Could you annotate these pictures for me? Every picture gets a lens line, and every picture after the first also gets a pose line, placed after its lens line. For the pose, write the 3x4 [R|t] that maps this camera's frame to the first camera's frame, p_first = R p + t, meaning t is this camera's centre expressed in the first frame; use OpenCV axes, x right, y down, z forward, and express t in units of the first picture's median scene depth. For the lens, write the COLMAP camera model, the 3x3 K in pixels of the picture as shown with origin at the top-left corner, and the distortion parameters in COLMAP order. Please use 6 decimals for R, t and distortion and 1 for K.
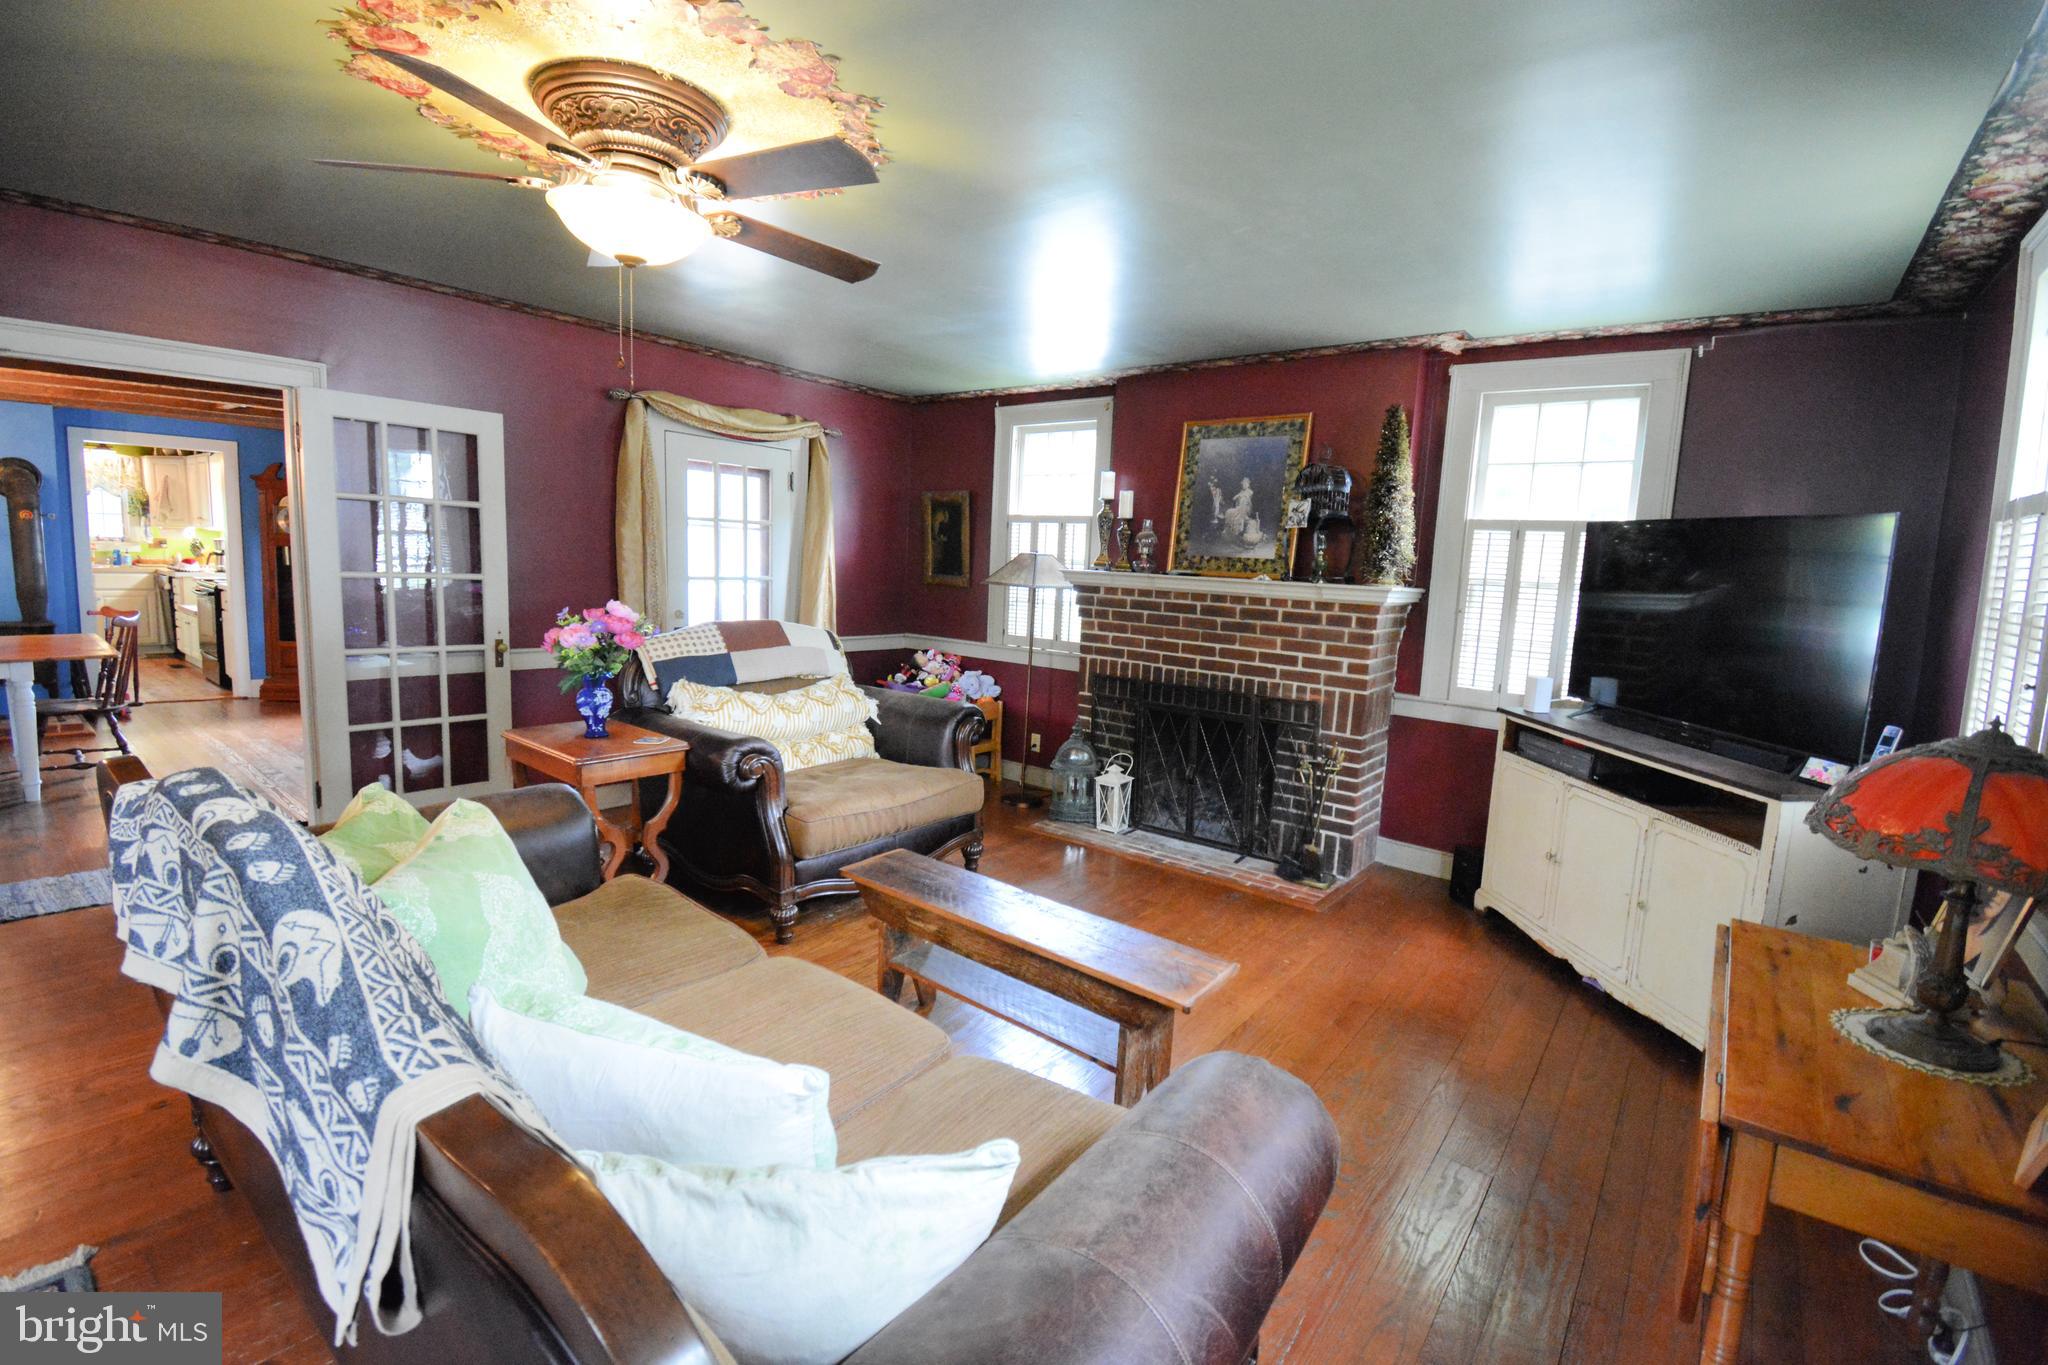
lens RADIAL K [[905.7, 0, 1024.0], [0, 905.7, 682.5], [0, 0, 1]] dist [0.004207, -0.000337]
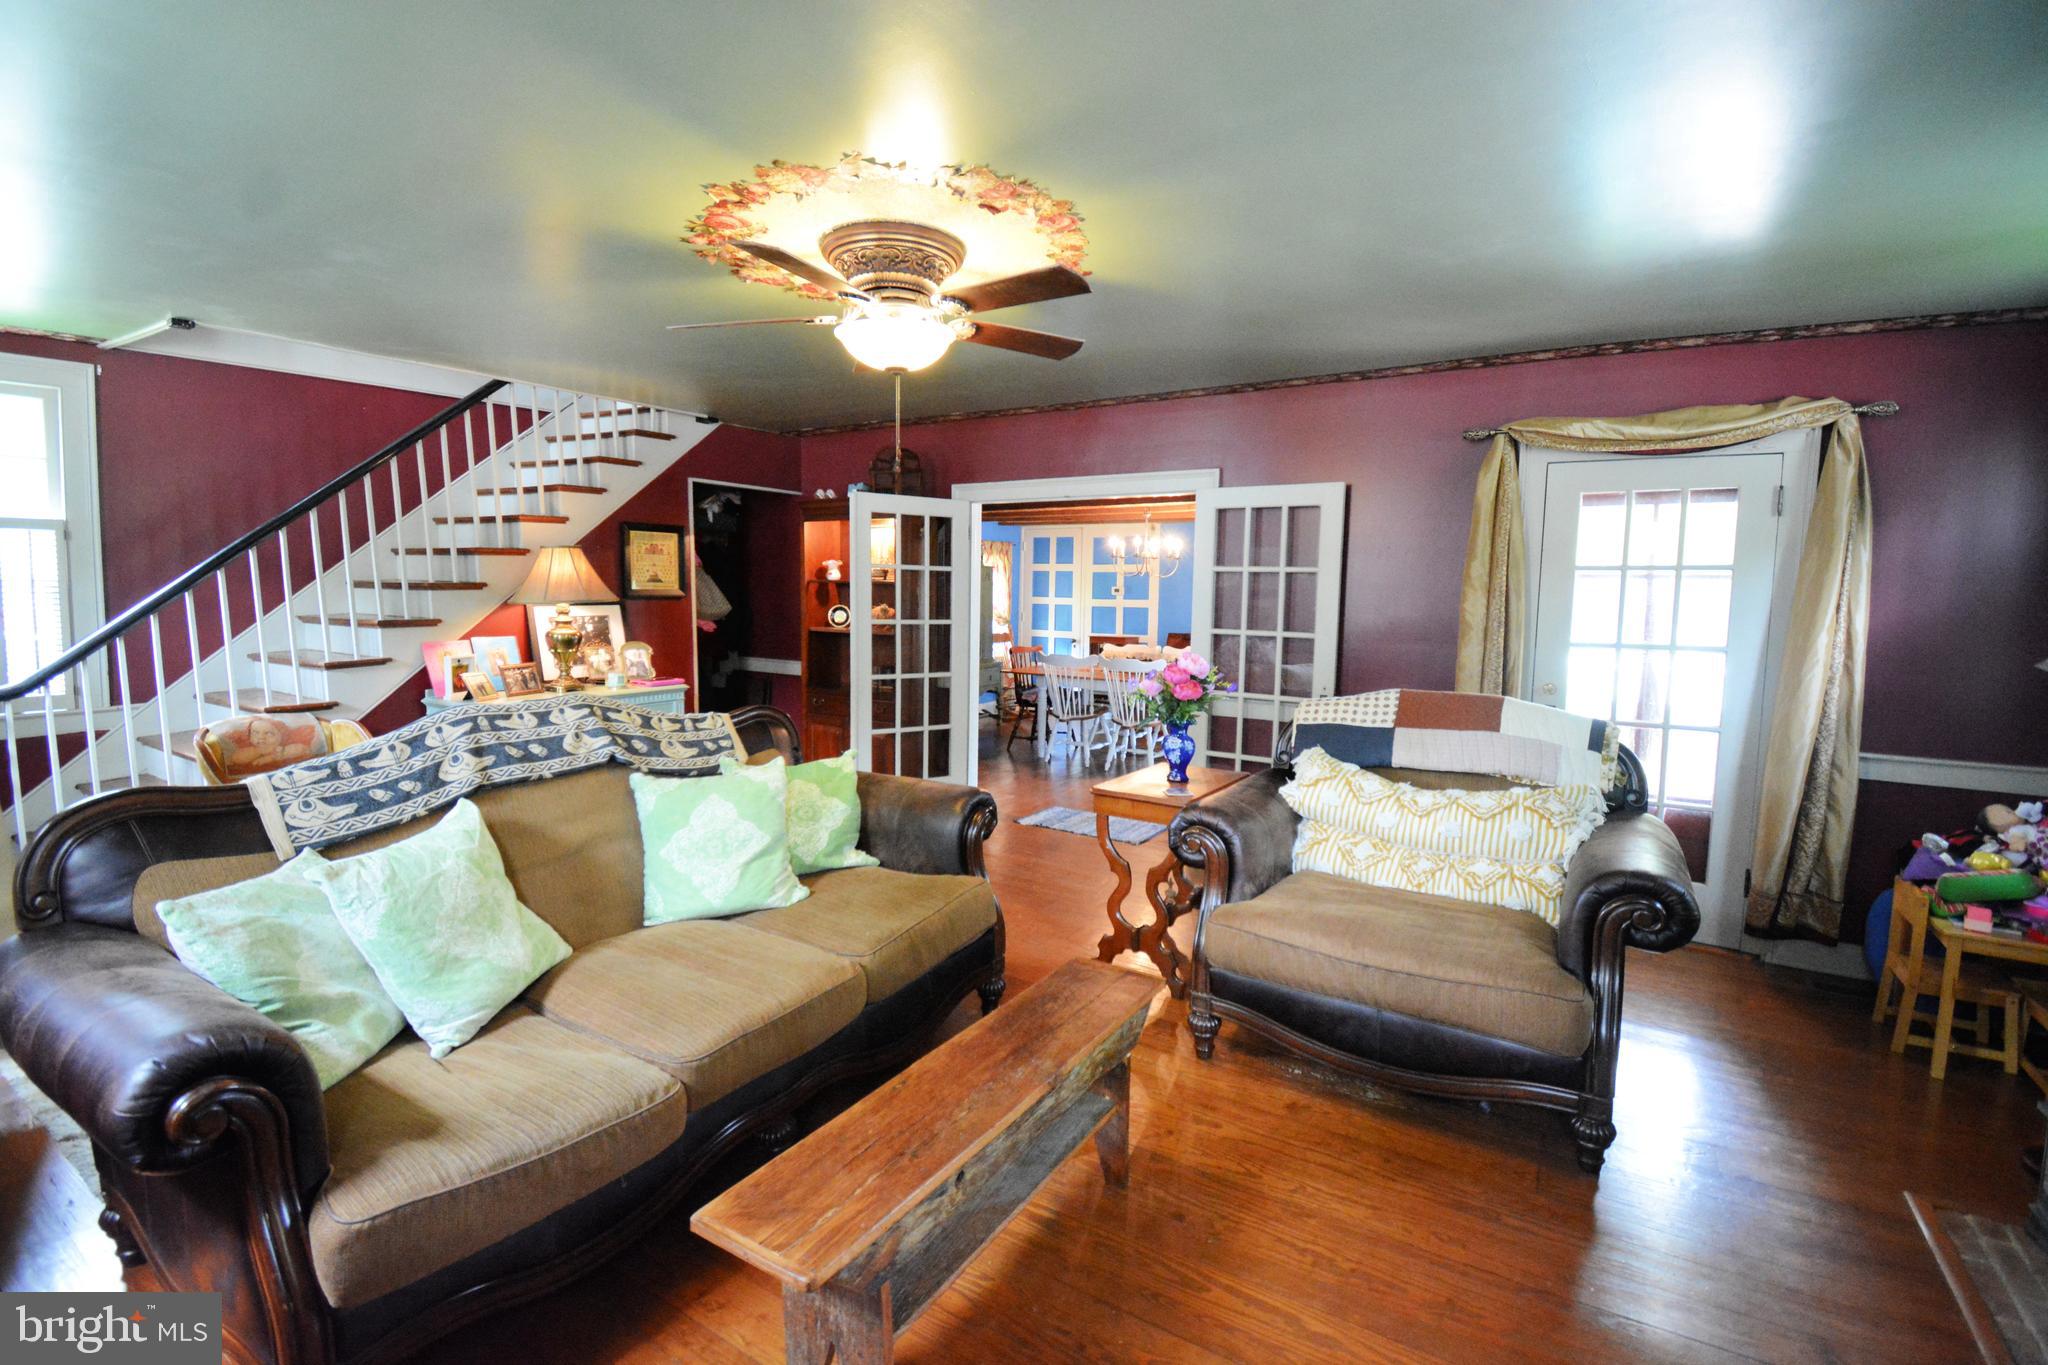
lens RADIAL K [[905.7, 0, 1024.0], [0, 905.7, 682.5], [0, 0, 1]] dist [0.004207, -0.000337]
pose [[0.120806, 0.060486, -0.990832, 0.392091], [-0.143765, 0.988685, 0.042826, -0.053442], [0.982210, 0.137274, 0.128135, 0.491835]]
